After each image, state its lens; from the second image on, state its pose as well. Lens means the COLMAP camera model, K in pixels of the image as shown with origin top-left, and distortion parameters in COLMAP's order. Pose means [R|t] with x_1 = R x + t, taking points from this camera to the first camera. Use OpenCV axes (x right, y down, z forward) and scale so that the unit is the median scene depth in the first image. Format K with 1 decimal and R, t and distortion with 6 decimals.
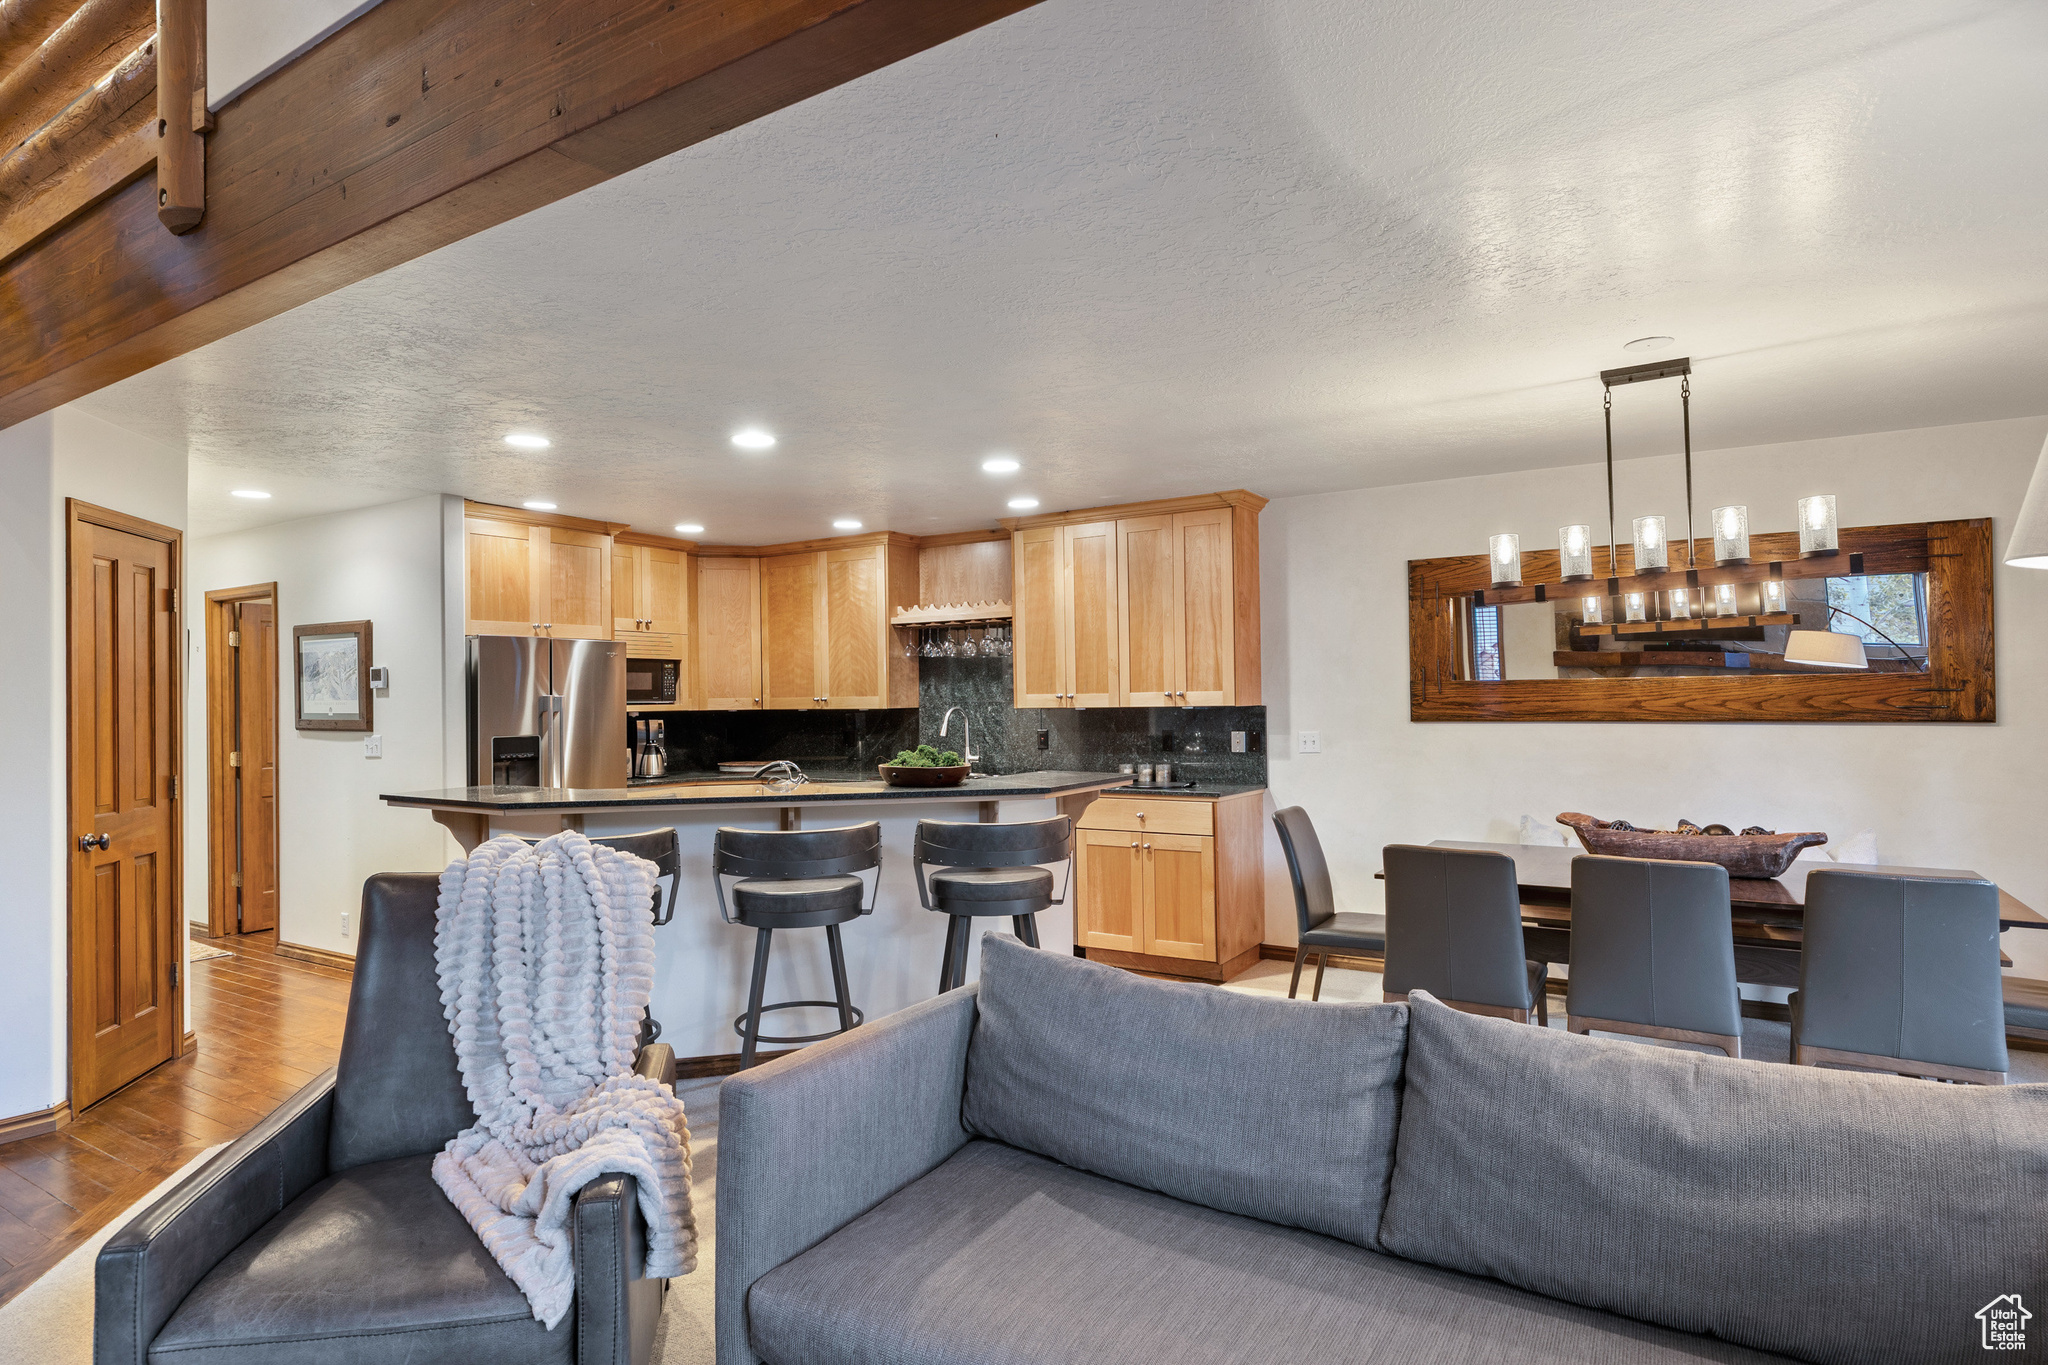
lens RADIAL K [[1097.5, 0, 1025.1], [0, 1097.5, 689.4], [0, 0, 1]] dist [-0.006968, -0.000653]
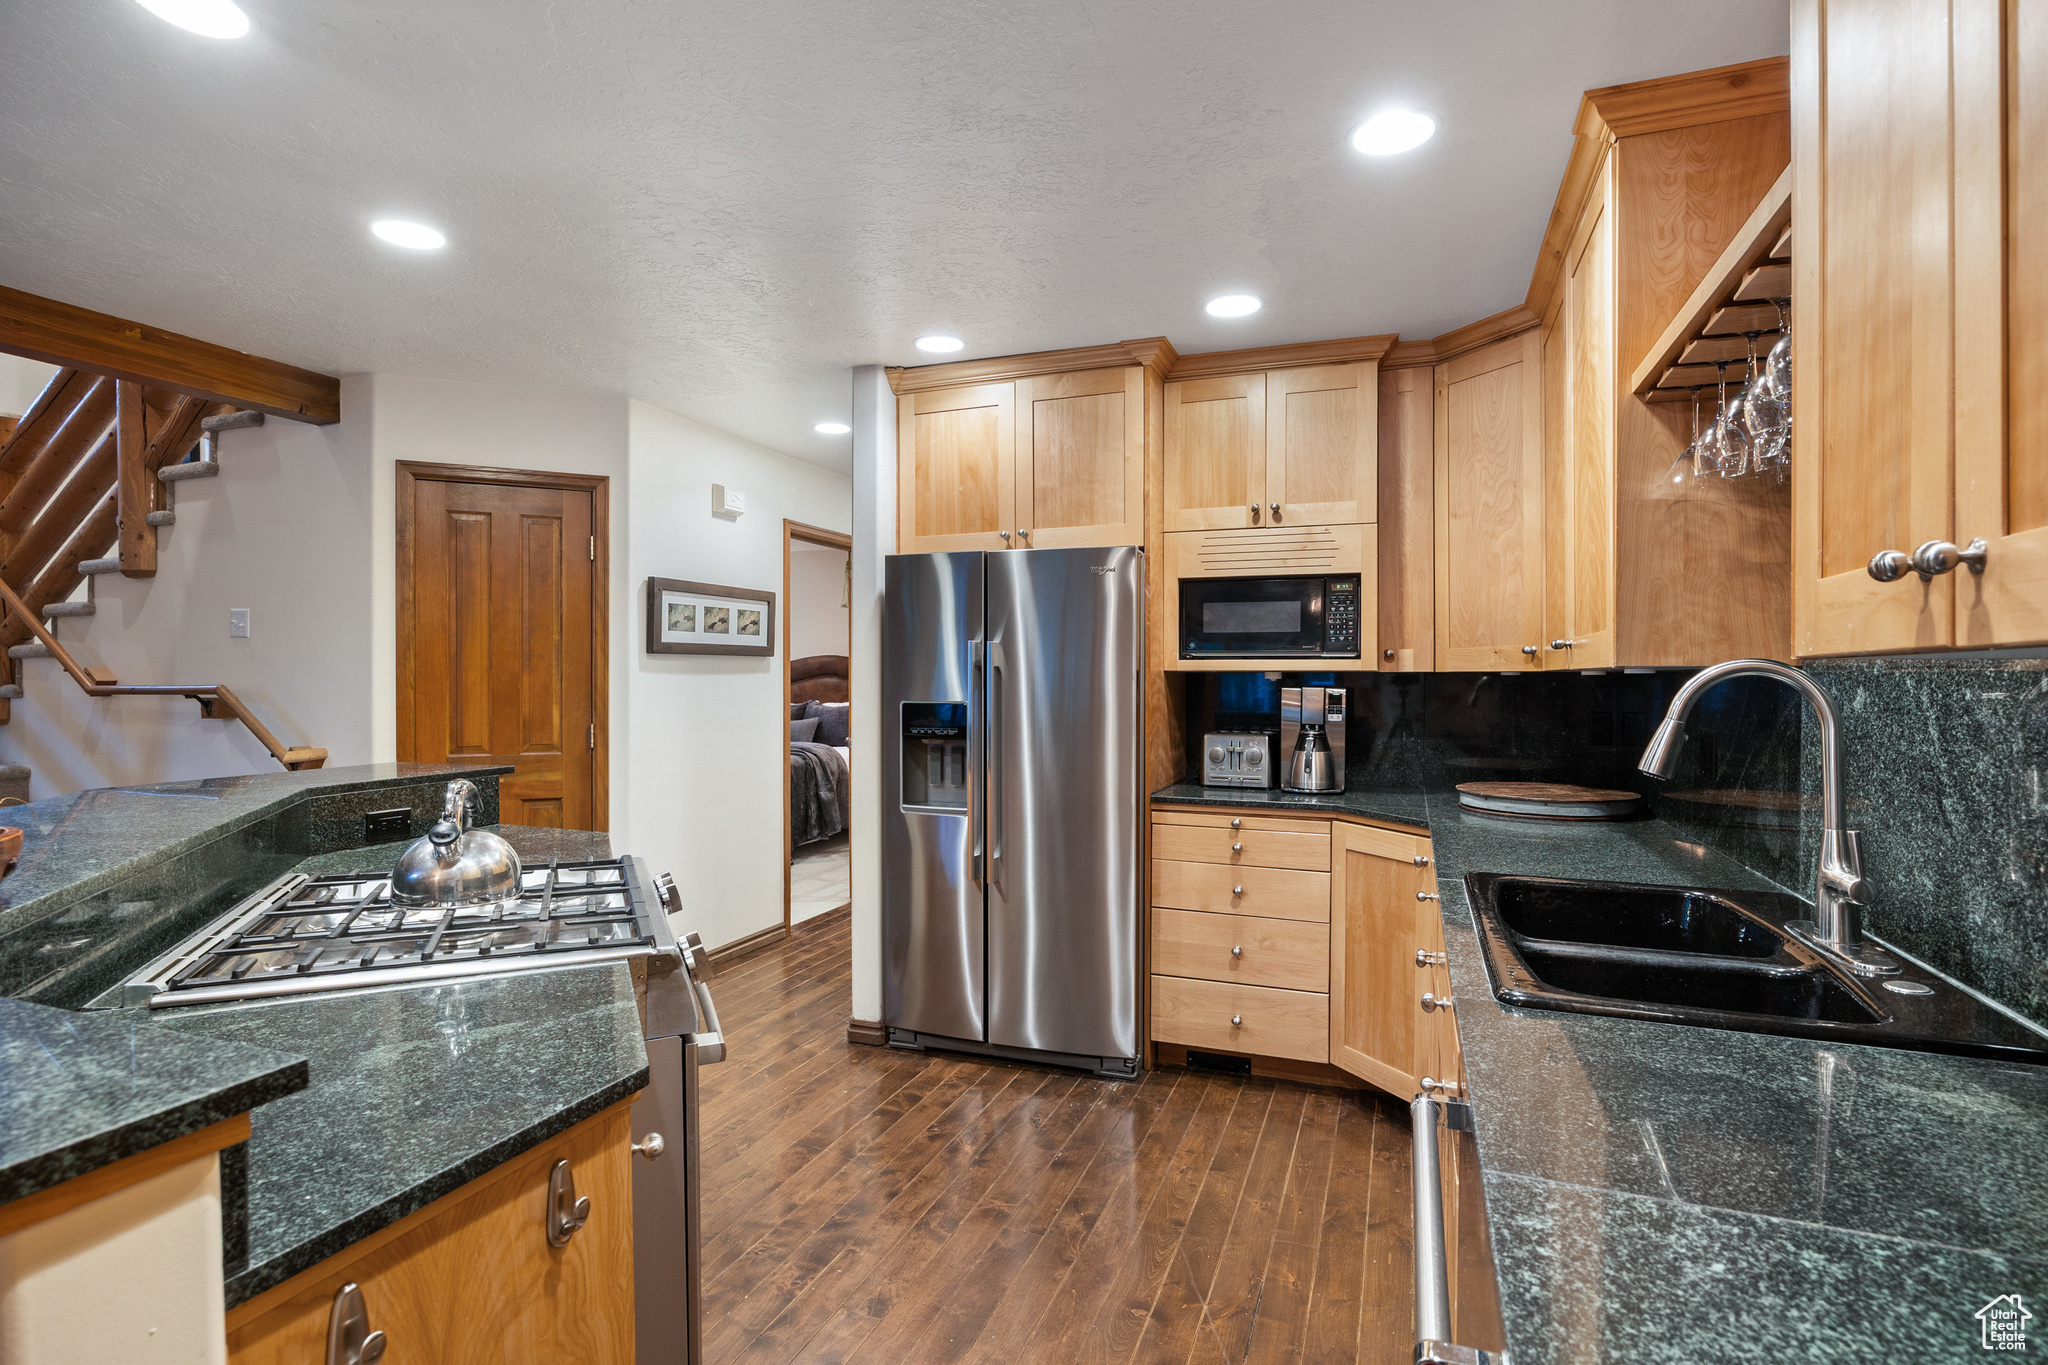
lens RADIAL K [[999.3, 0, 1024.0], [0, 999.3, 682.5], [0, 0, 1]] dist [-0.012200, 0.001699]
pose [[0.195054, 0.016675, -0.980651, 0.131793], [0.001132, 0.999851, 0.017226, 0.018391], [0.980792, -0.004470, 0.195006, 0.849813]]
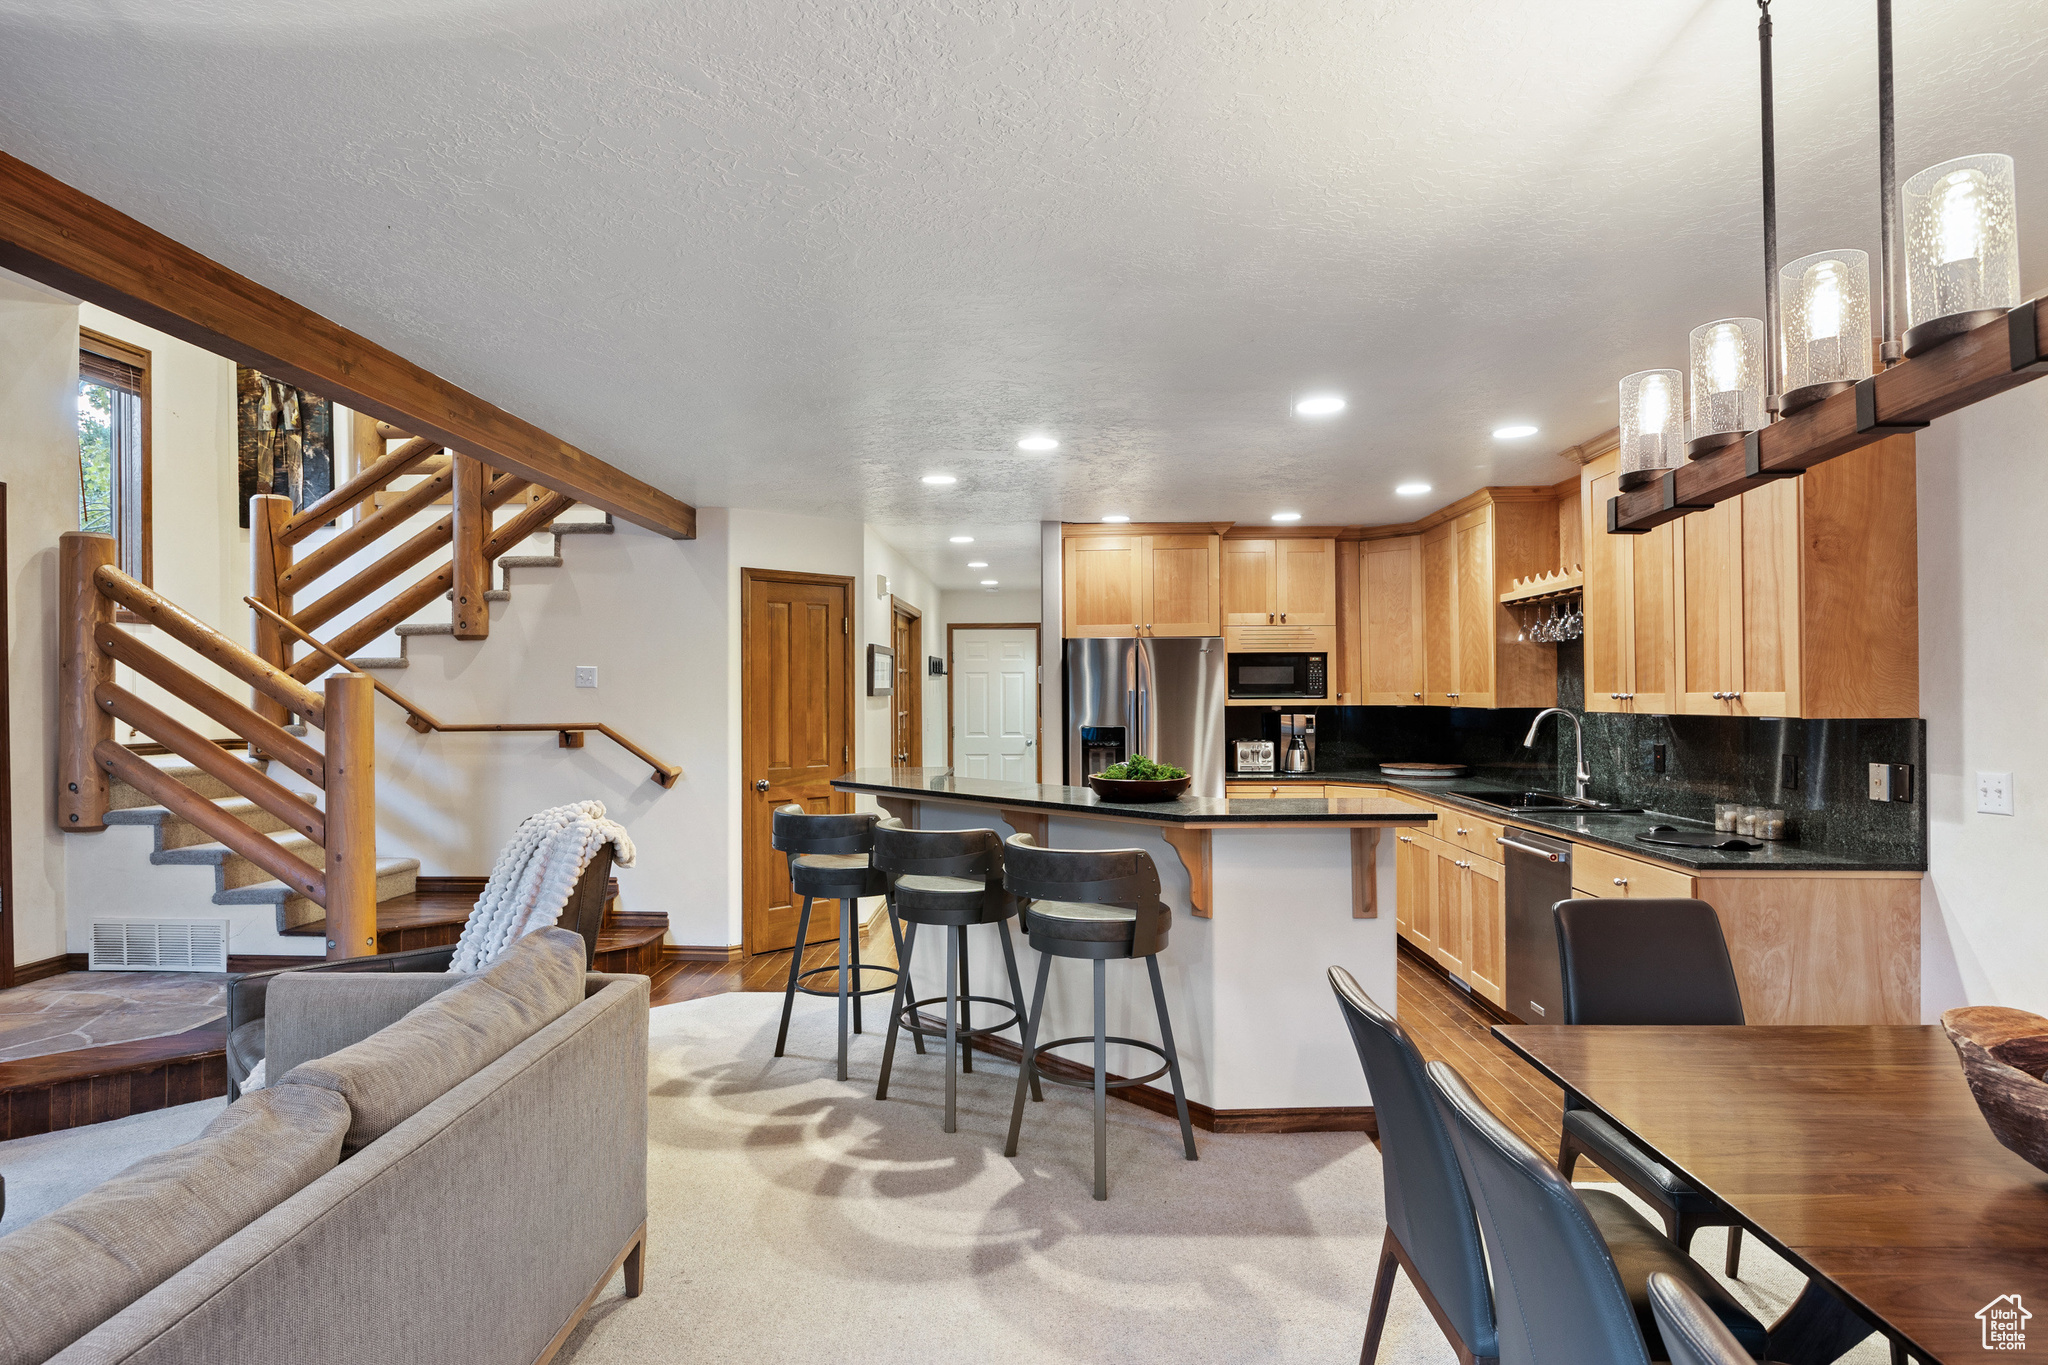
lens RADIAL K [[1108.1, 0, 1024.0], [0, 1108.1, 682.5], [0, 0, 1]] dist [-0.011243, -0.000675]
pose [[0.506041, 0.001715, -0.862508, 0.433388], [0.005076, 0.999975, 0.004967, -0.007780], [0.862495, -0.006892, 0.506019, 0.321370]]
